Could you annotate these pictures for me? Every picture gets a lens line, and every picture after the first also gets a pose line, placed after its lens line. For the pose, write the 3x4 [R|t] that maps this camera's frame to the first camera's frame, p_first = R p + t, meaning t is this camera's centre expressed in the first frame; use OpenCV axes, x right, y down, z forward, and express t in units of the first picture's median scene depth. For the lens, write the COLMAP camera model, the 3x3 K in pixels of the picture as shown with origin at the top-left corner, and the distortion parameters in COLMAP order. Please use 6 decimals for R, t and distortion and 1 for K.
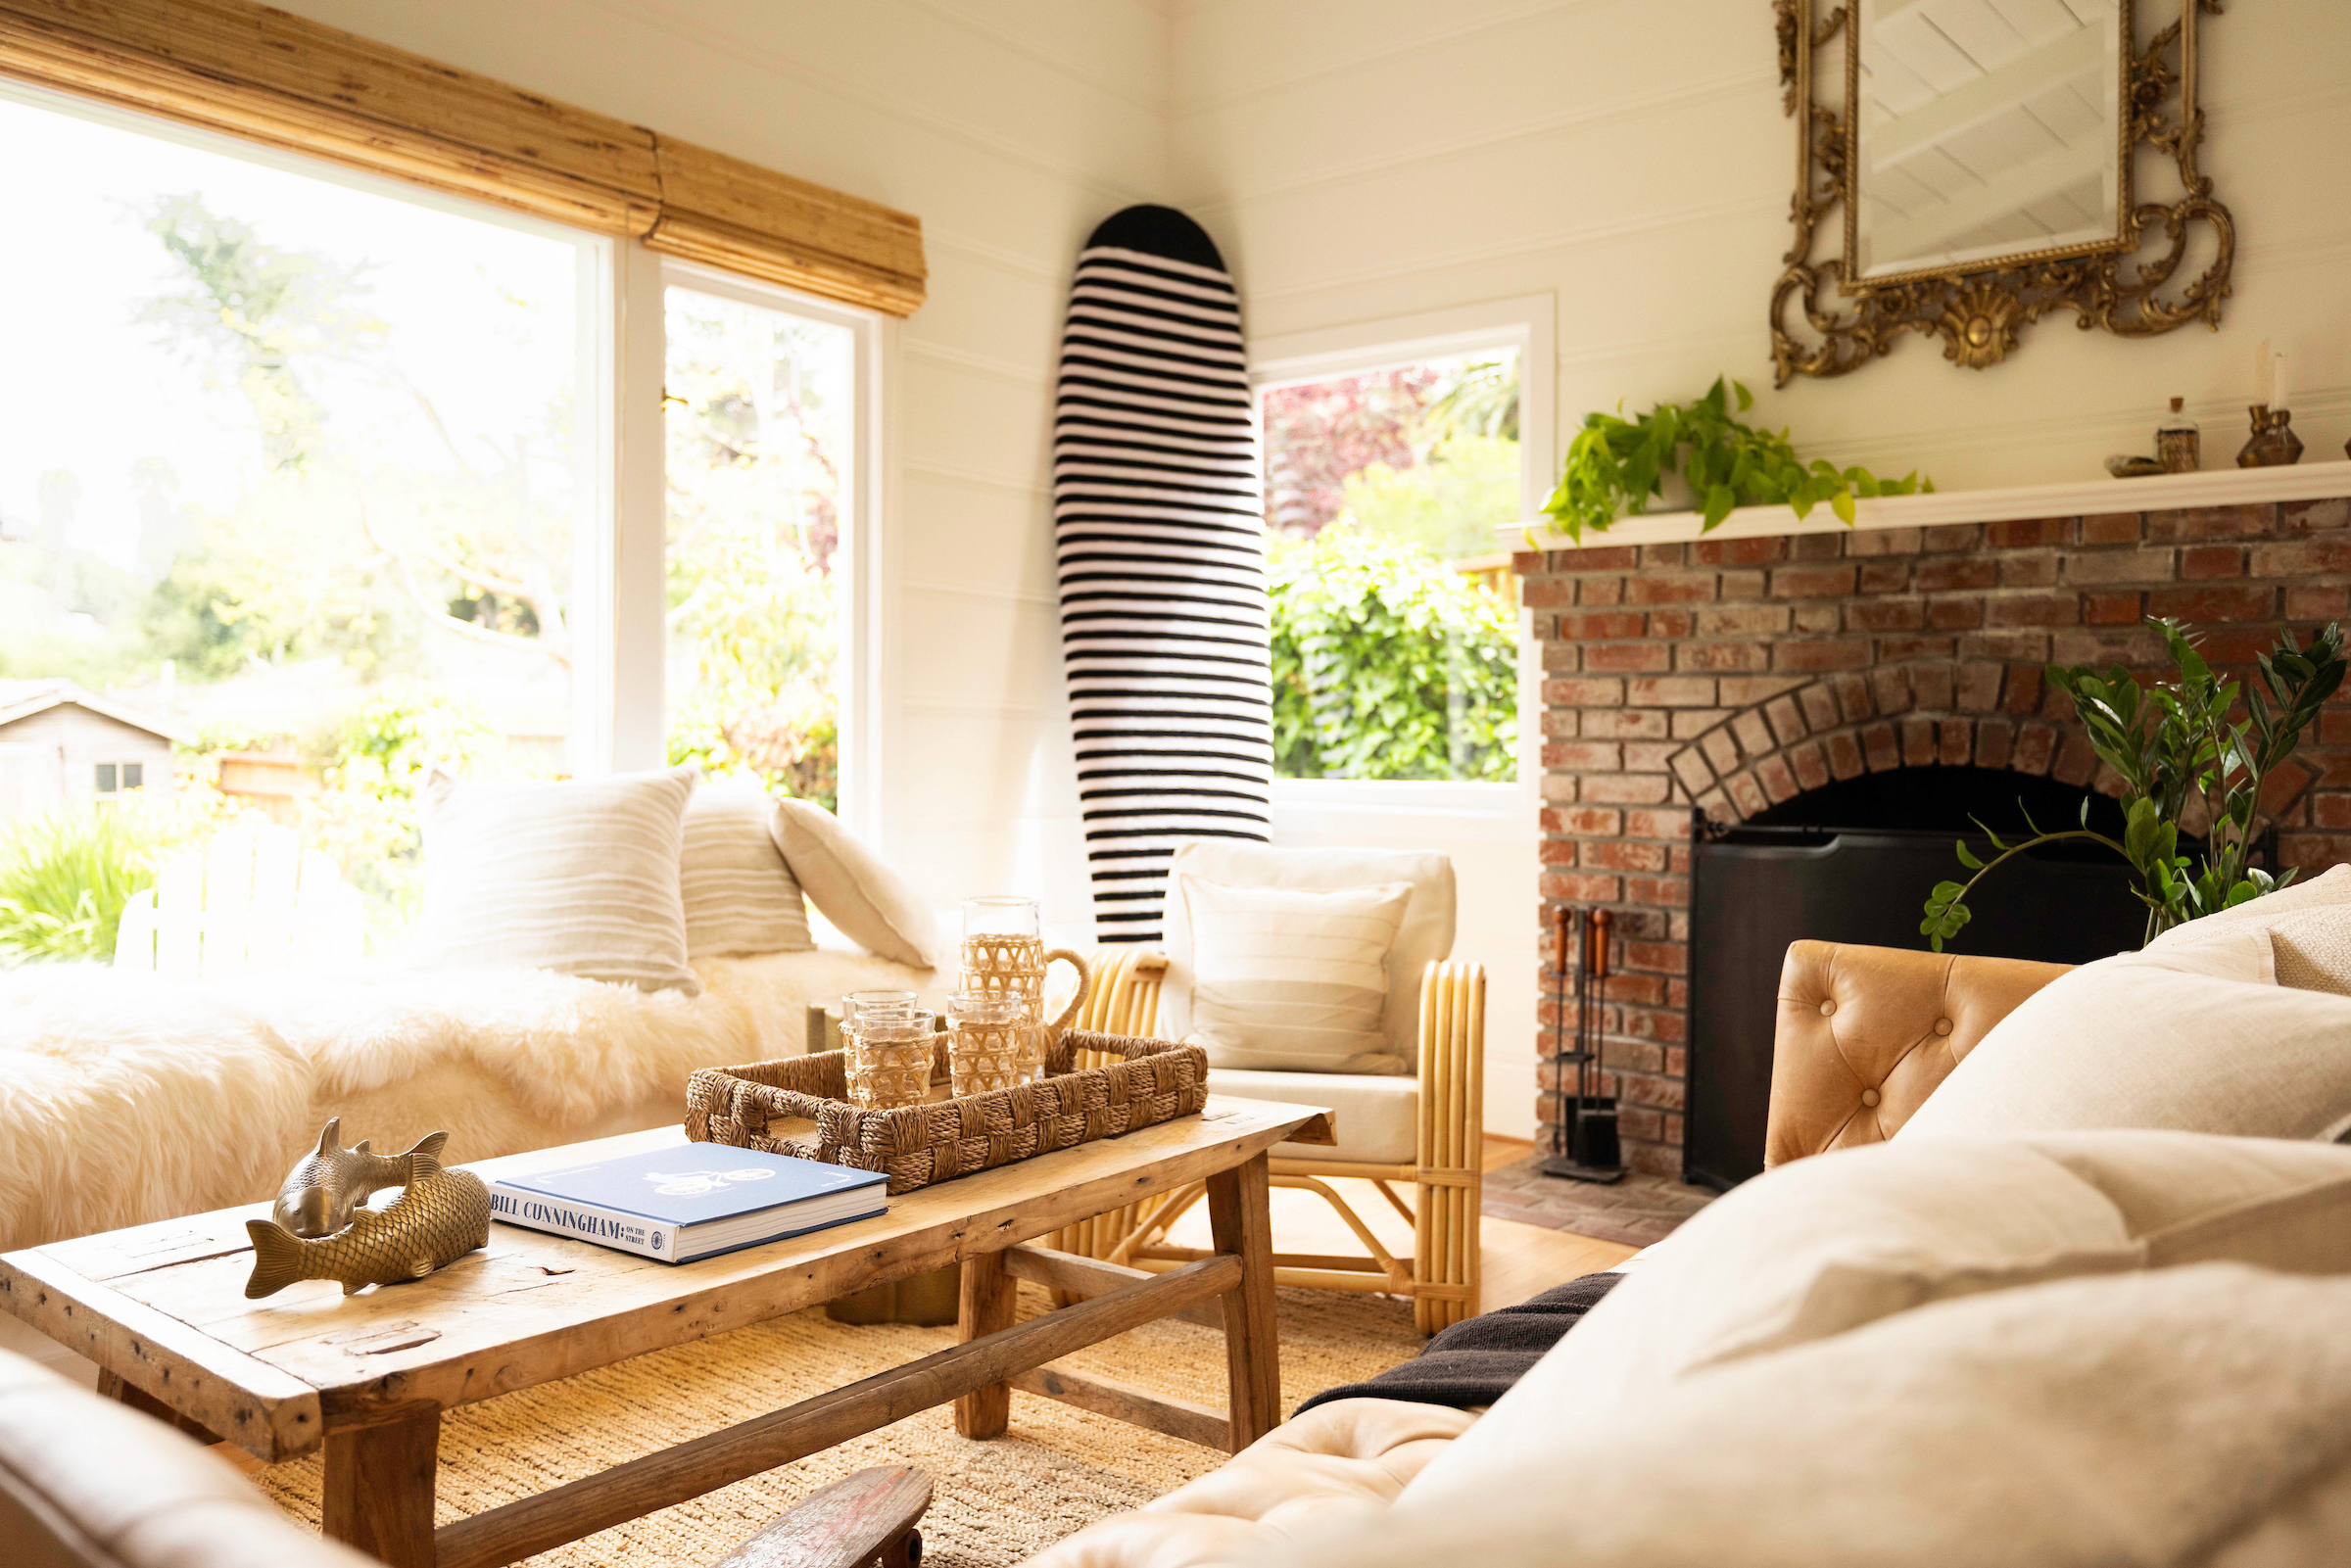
lens RADIAL K [[1804.8, 0, 1169.8], [0, 1804.8, 778.5], [0, 0, 1]] dist [0.001622, 0.001113]
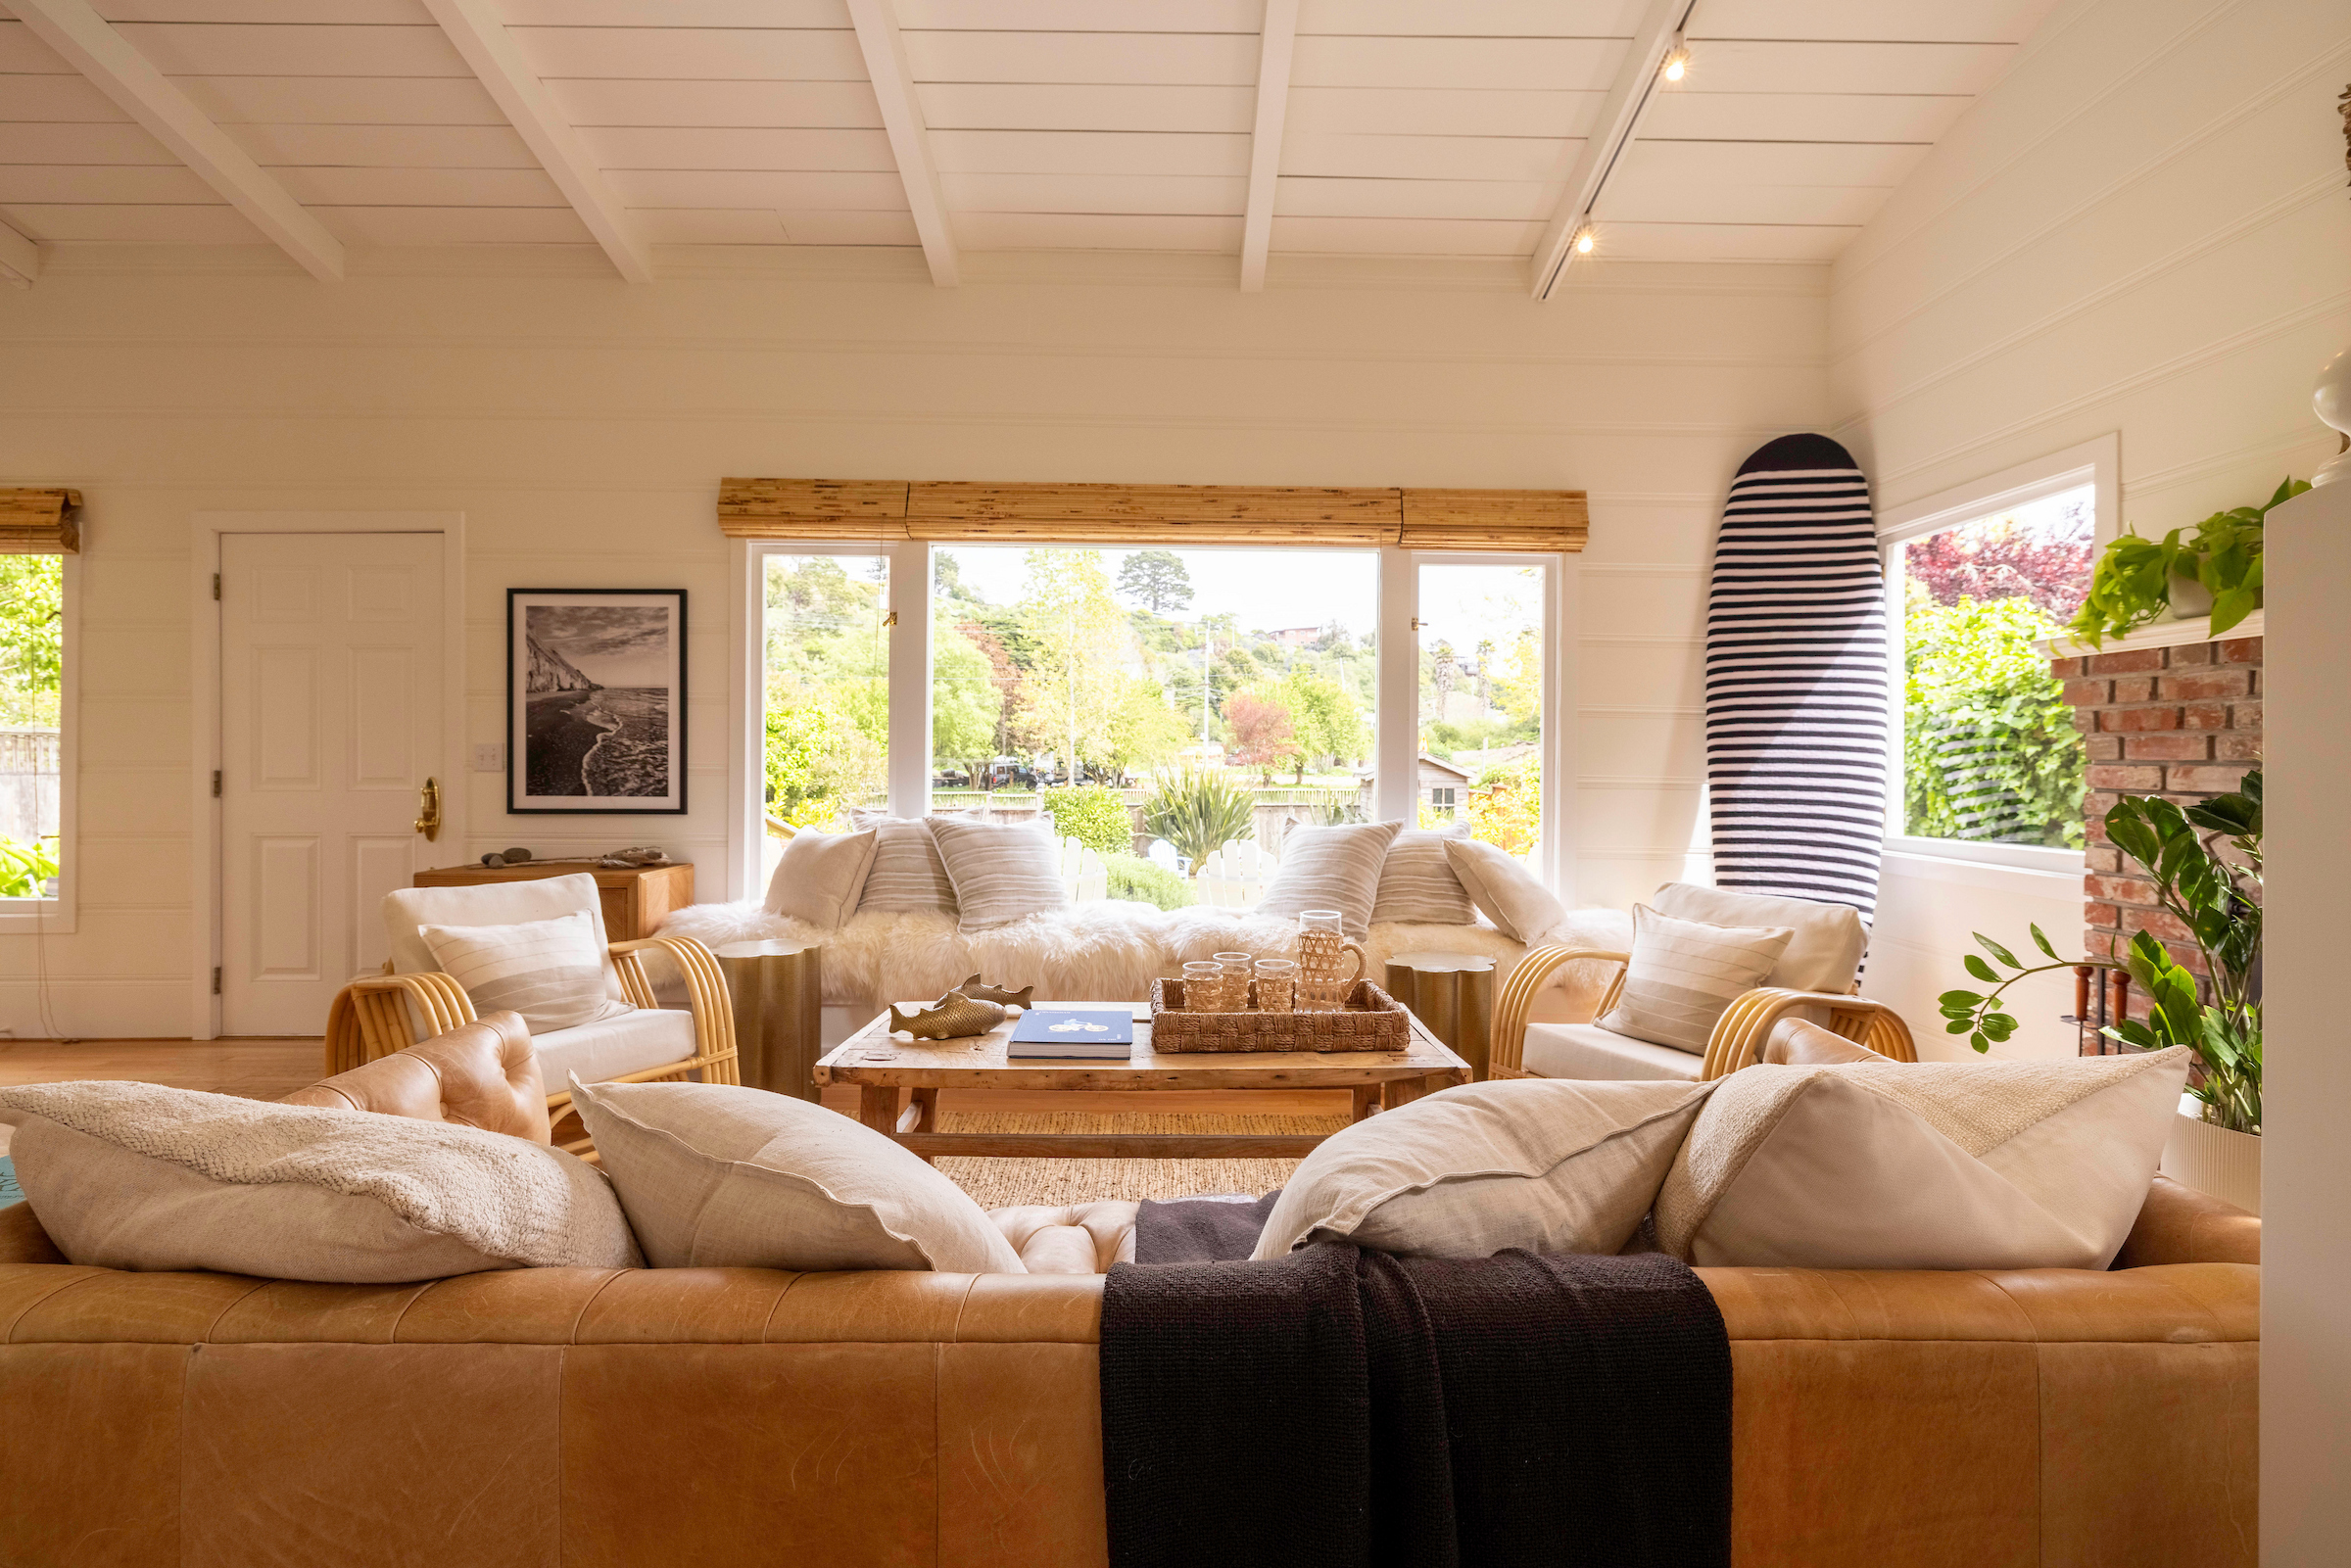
lens RADIAL K [[994.5, 0, 1169.0], [0, 994.5, 779.2], [0, 0, 1]] dist [-0.000895, 0.000737]
pose [[0.628312, 0.005286, -0.777944, 0.354277], [-0.012781, 0.999912, -0.003529, -0.038453], [0.777857, 0.012160, 0.628324, 0.135426]]
